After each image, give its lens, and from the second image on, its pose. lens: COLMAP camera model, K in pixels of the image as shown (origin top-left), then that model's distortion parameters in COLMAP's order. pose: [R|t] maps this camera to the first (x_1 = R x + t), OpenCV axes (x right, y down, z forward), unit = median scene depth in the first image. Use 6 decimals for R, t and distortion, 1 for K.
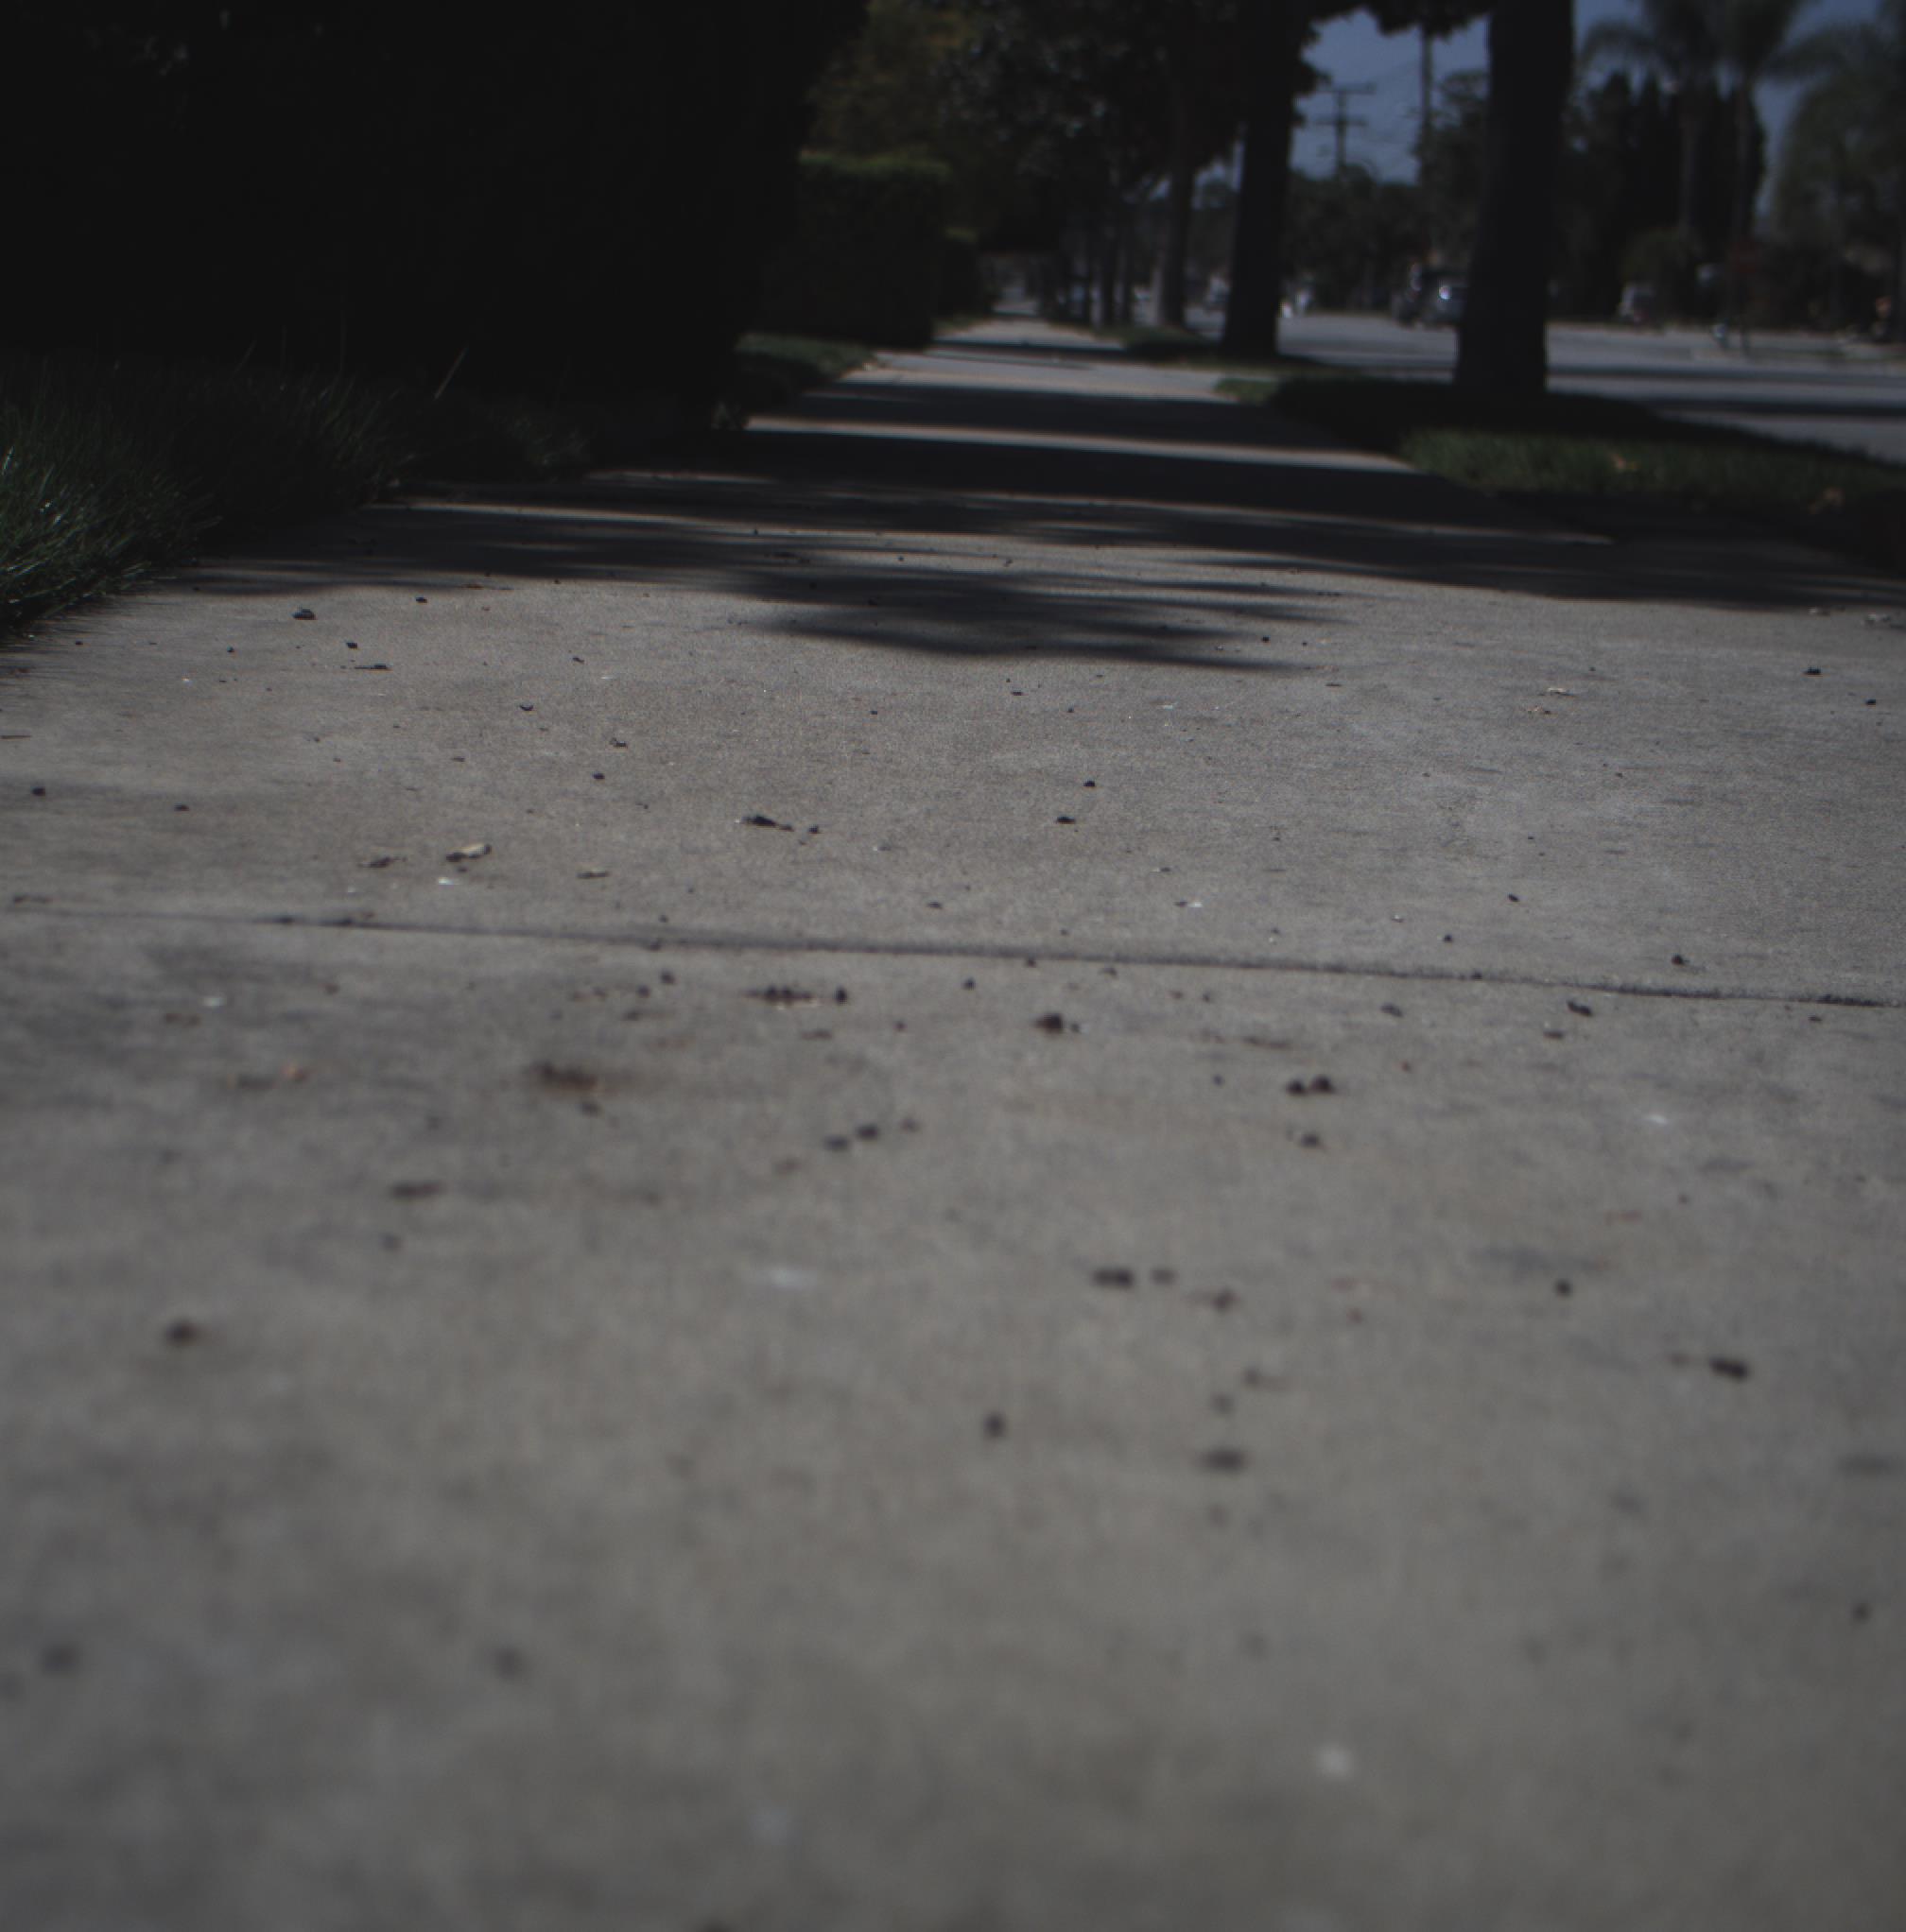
lens RADIAL K [[4339.6, 0, 728.1], [0, 4339.6, 961.9], [0, 0, 1]] dist [-0.176171, 0.817089]
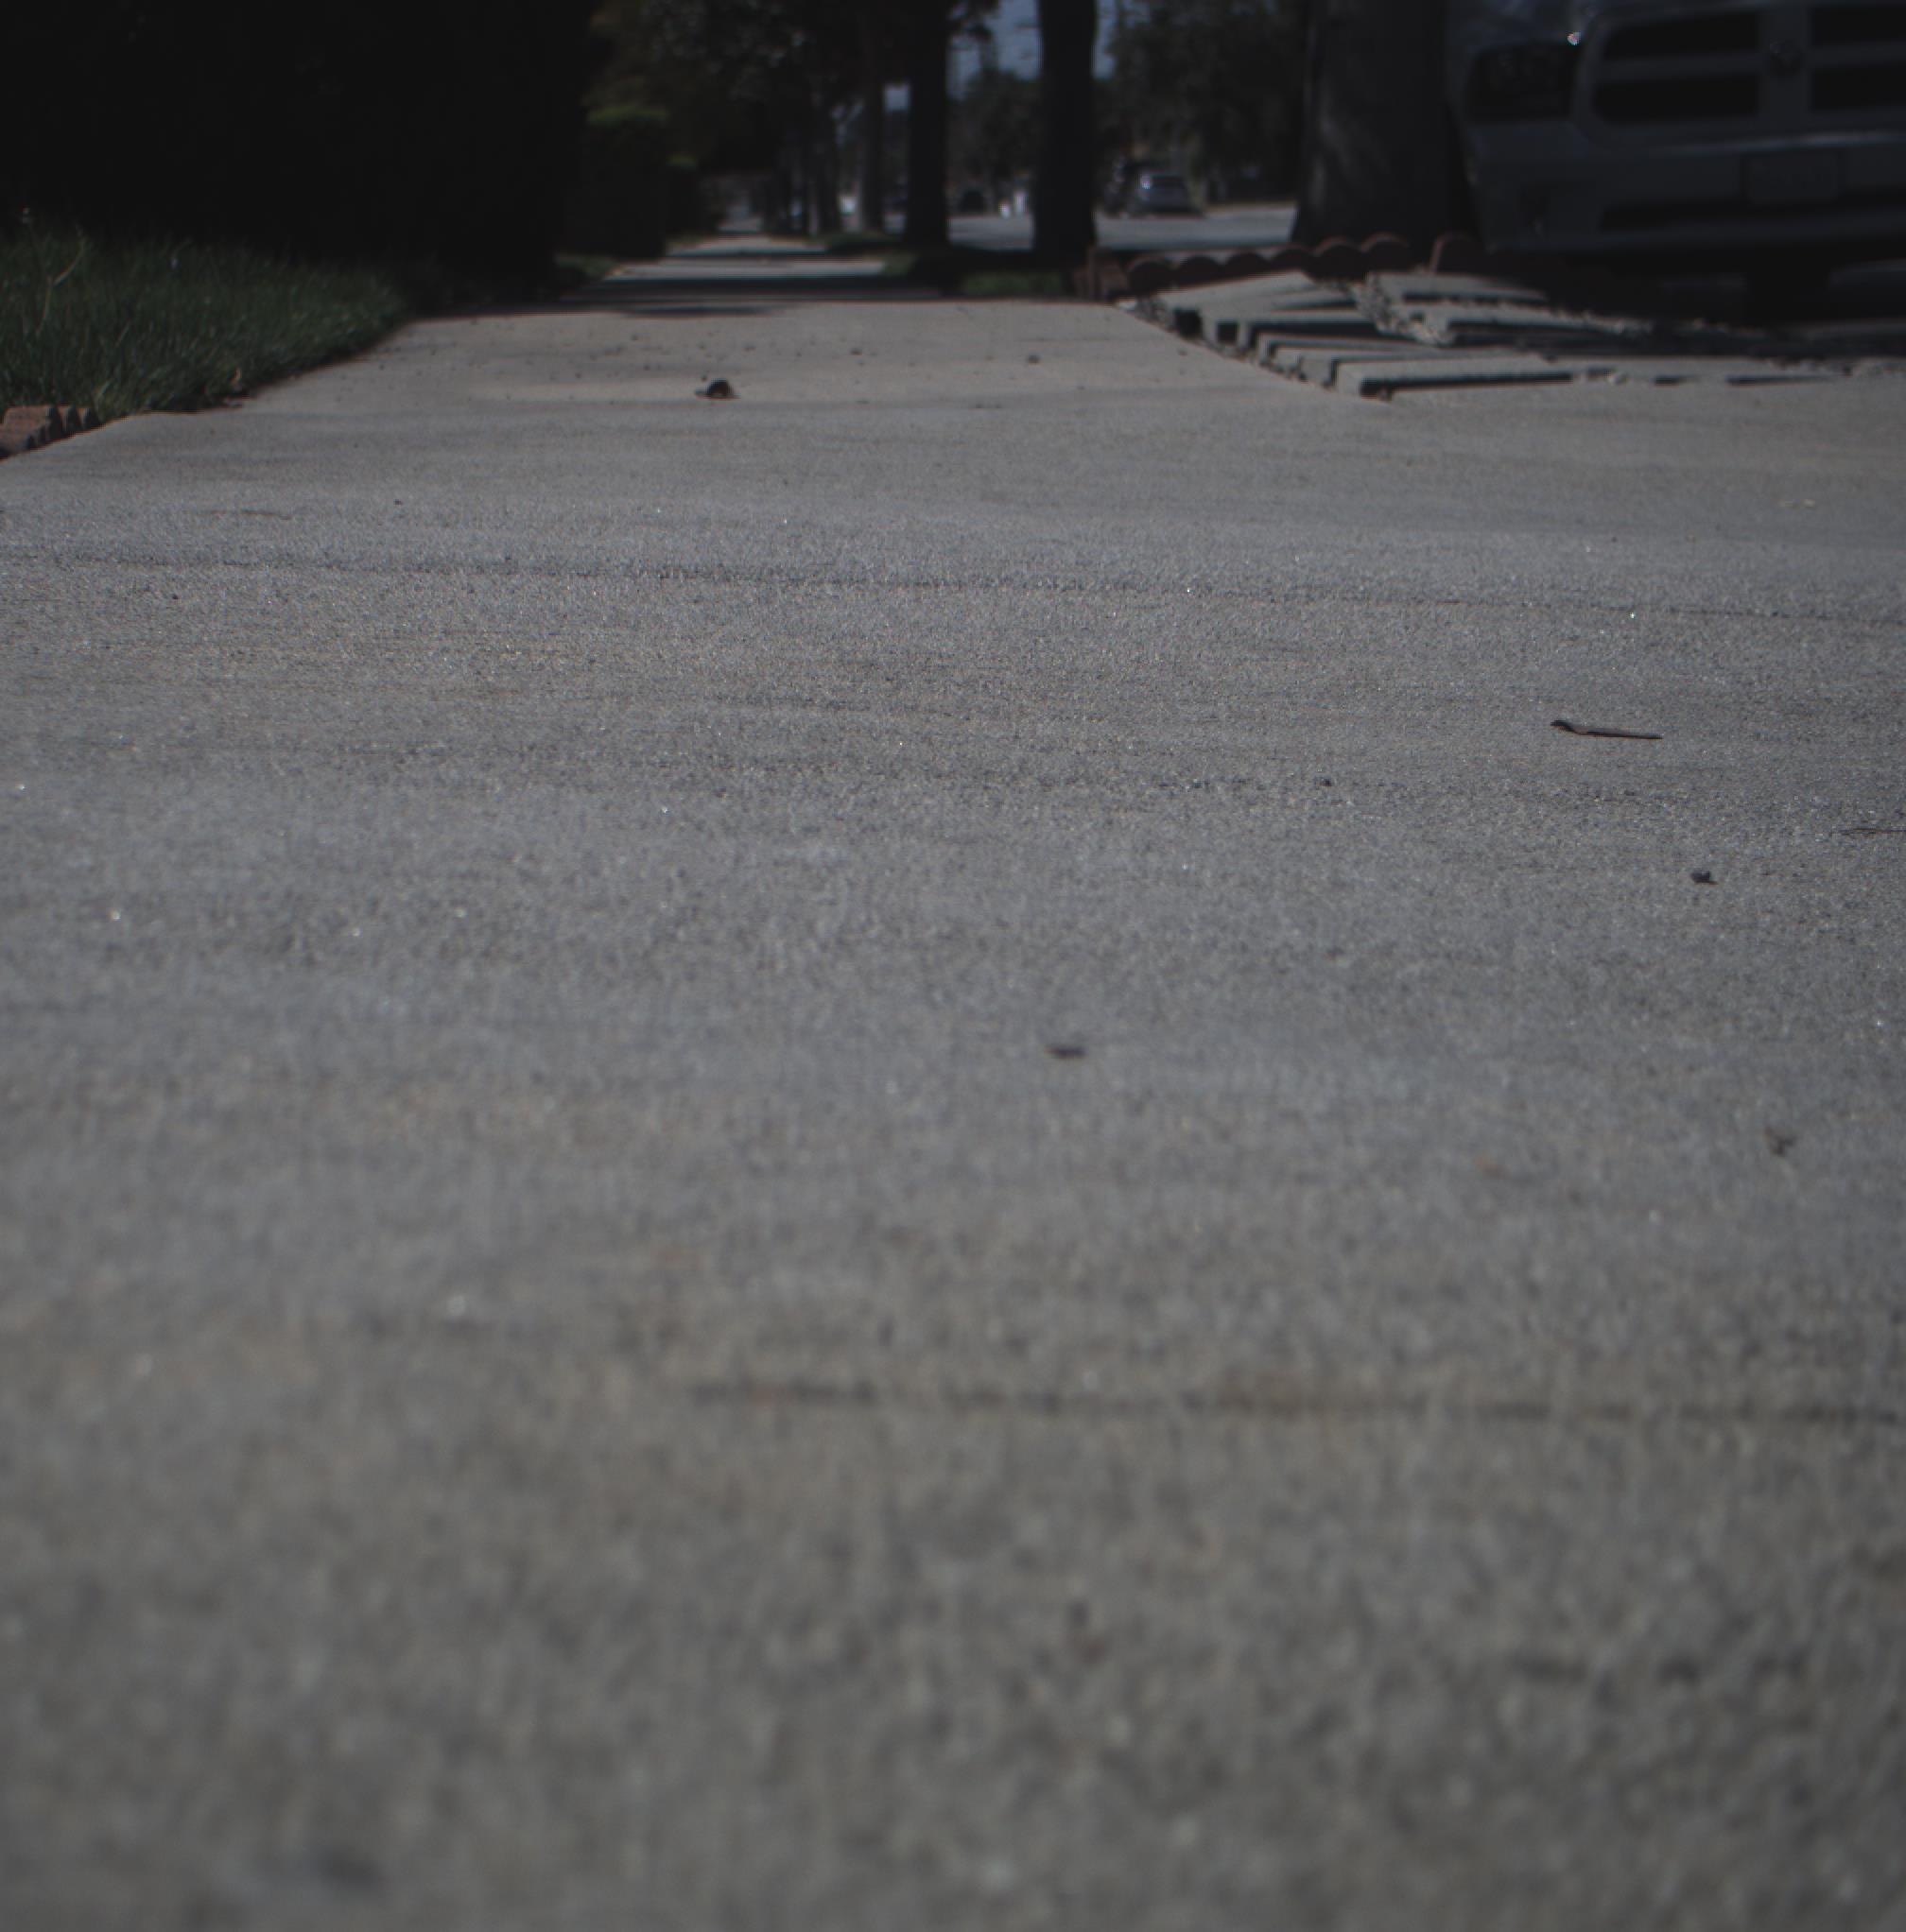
lens RADIAL K [[4339.6, 0, 728.1], [0, 4339.6, 961.9], [0, 0, 1]] dist [-0.176171, 0.817089]
pose [[0.995843, -0.075999, 0.050201, -0.003677], [0.075183, 0.997008, 0.017950, 0.011585], [-0.051415, -0.014101, 0.998578, -0.072976]]
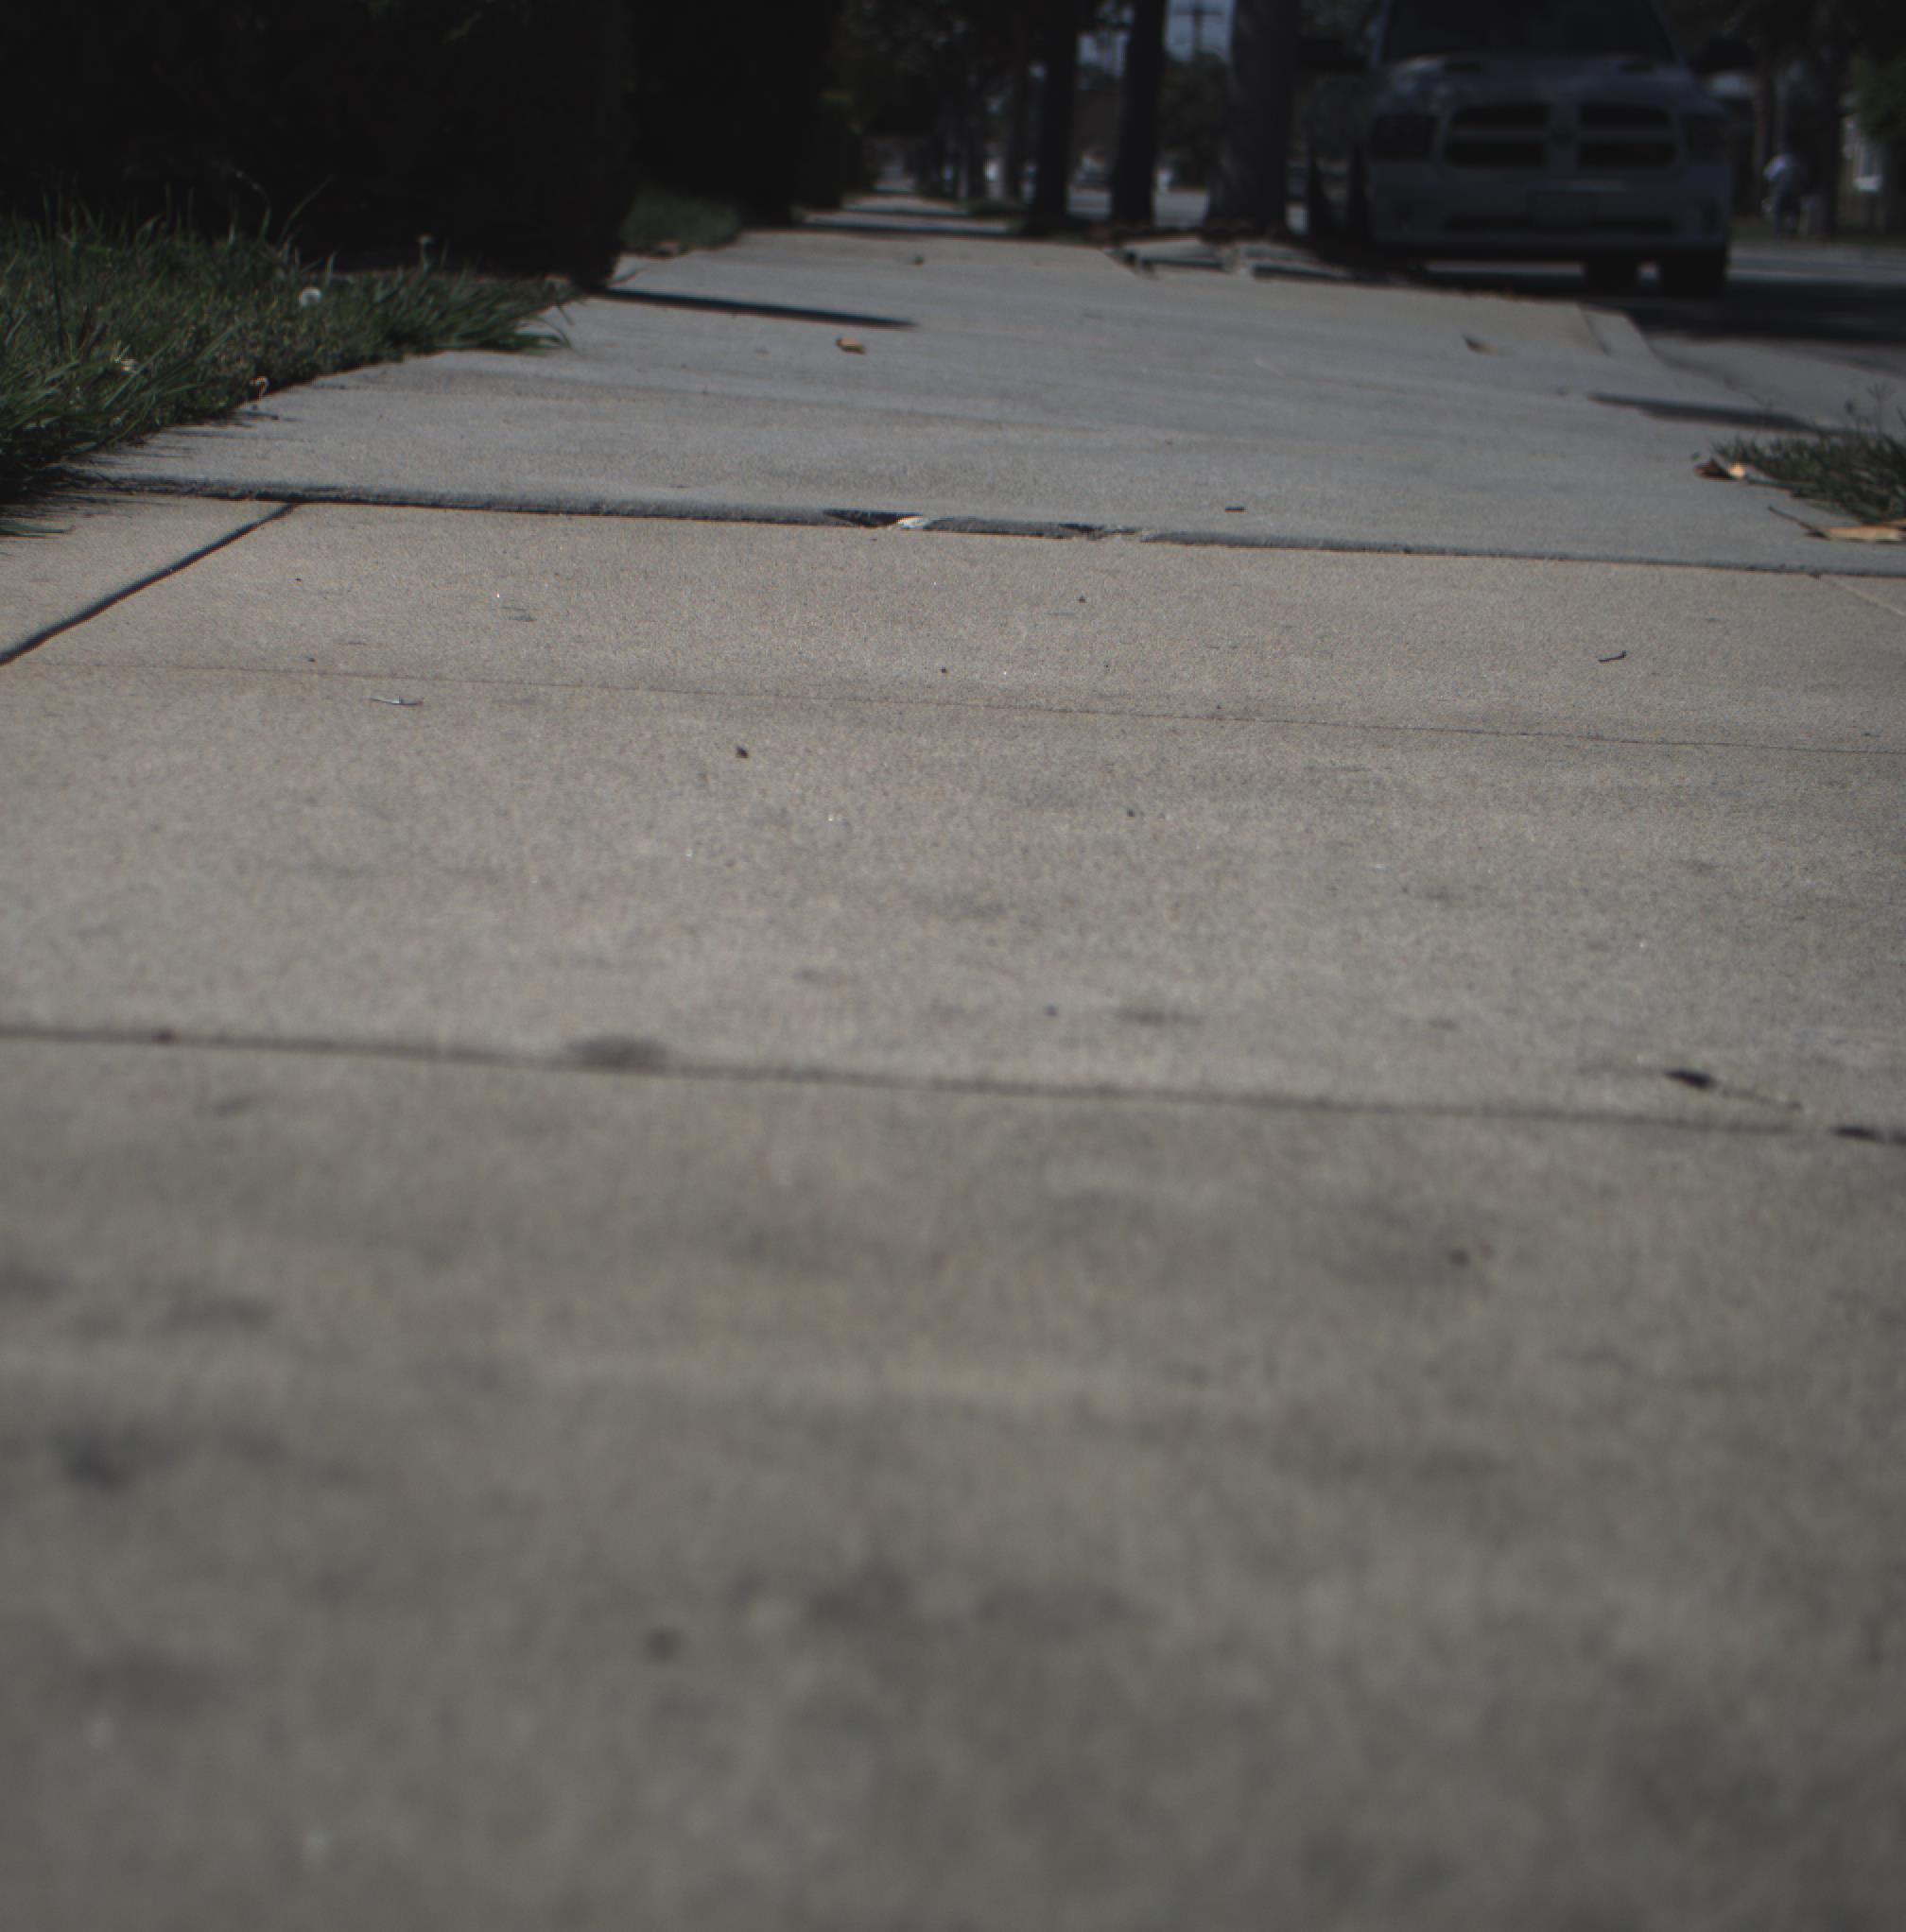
lens RADIAL K [[4339.6, 0, 728.1], [0, 4339.6, 961.9], [0, 0, 1]] dist [-0.176171, 0.817089]
pose [[0.999615, -0.003251, 0.027563, -0.011657], [0.002483, 0.999609, 0.027851, 0.027162], [-0.027643, -0.027772, 0.999232, -0.178899]]
